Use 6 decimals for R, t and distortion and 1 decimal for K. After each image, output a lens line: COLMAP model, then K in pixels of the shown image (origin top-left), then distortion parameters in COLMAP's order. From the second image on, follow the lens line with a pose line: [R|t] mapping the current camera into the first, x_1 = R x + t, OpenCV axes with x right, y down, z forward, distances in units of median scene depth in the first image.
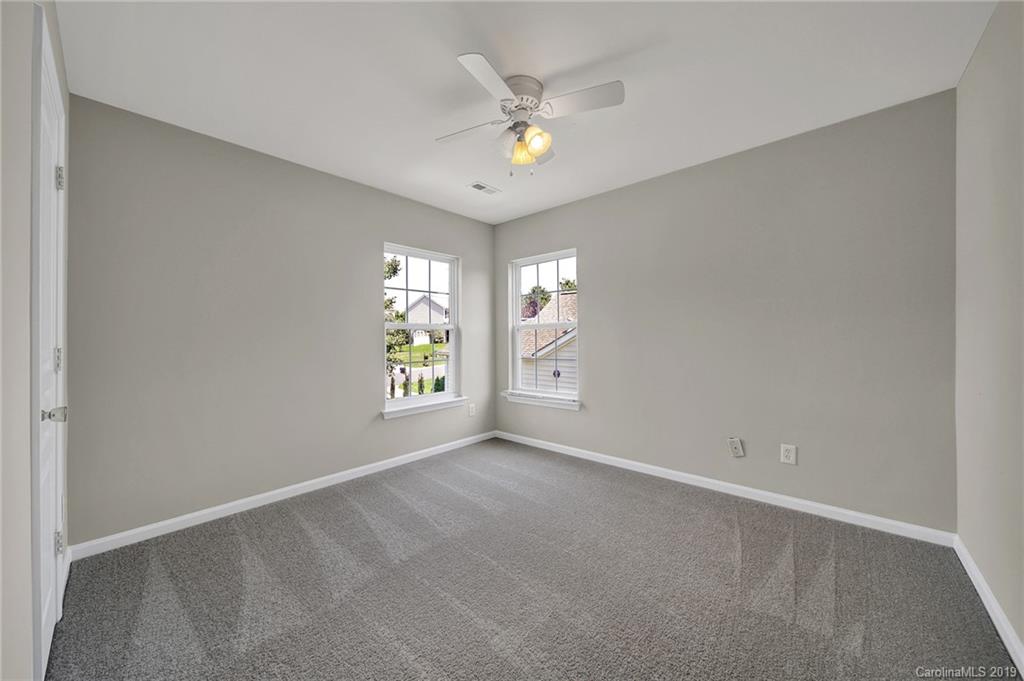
lens RADIAL K [[367.0, 0, 506.0], [0, 367.0, 337.1], [0, 0, 1]] dist [0.000153, 0.000002]
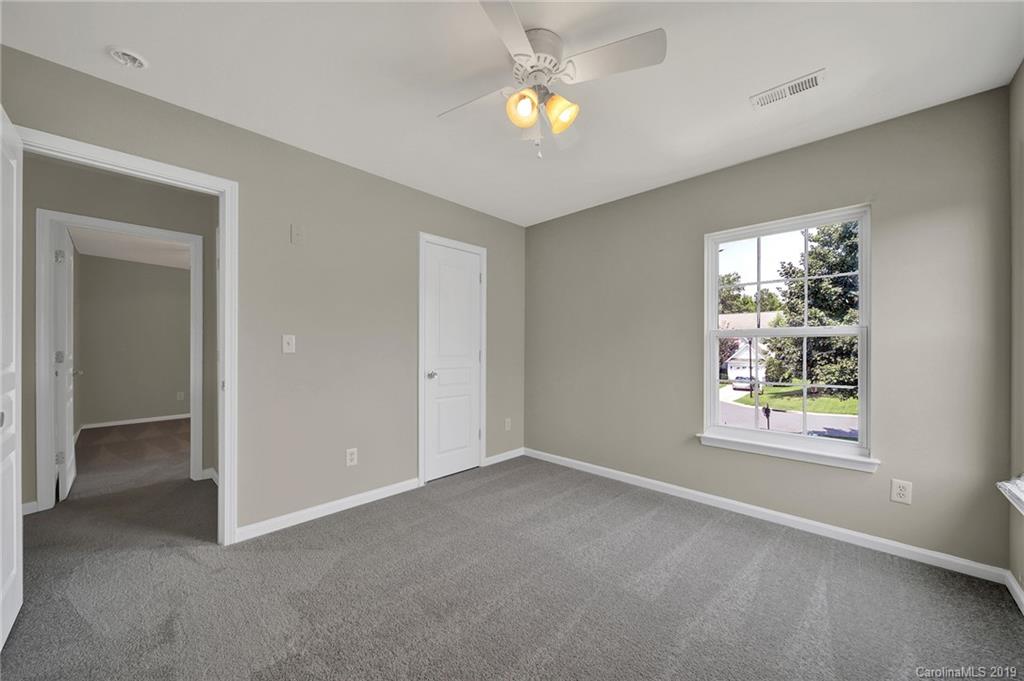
lens RADIAL K [[367.0, 0, 506.0], [0, 367.0, 337.1], [0, 0, 1]] dist [0.000153, 0.000002]
pose [[-0.039456, -0.019178, -0.999037, 0.628645], [0.001363, 0.999814, -0.019247, -0.007811], [0.999220, -0.002121, -0.039423, 0.679694]]
